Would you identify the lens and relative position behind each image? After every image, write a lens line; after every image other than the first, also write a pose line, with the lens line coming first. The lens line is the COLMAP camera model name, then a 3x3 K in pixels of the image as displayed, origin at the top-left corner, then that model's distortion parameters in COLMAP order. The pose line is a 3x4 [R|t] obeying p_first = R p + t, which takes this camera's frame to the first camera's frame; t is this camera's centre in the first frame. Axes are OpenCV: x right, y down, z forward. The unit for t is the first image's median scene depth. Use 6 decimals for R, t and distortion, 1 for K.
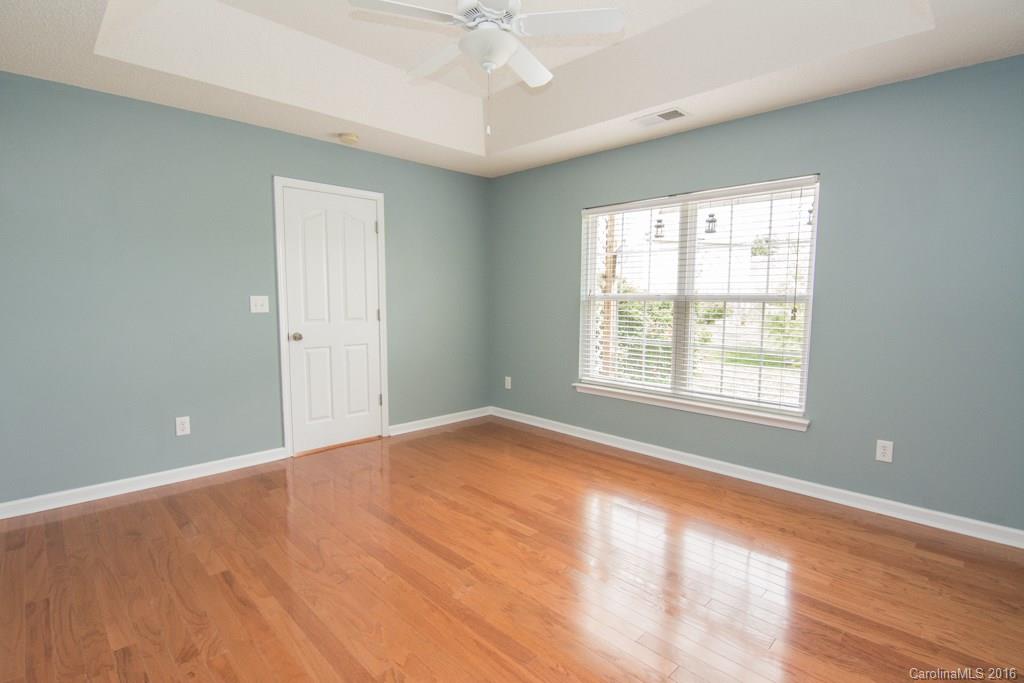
lens RADIAL K [[496.5, 0, 515.2], [0, 496.5, 344.5], [0, 0, 1]] dist [-0.005420, -0.011592]
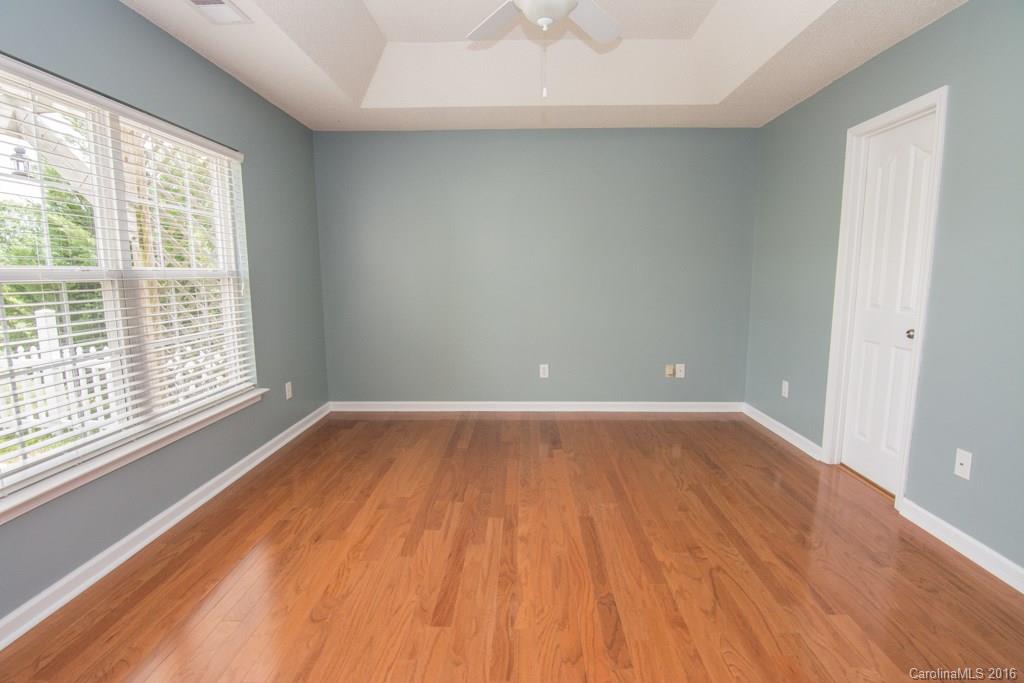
lens RADIAL K [[496.5, 0, 515.2], [0, 496.5, 344.5], [0, 0, 1]] dist [-0.005420, -0.011592]
pose [[-0.696259, -0.105520, 0.709992, -0.712045], [0.069041, 0.974704, 0.212568, -0.171920], [-0.714462, 0.197022, -0.671362, 1.723763]]
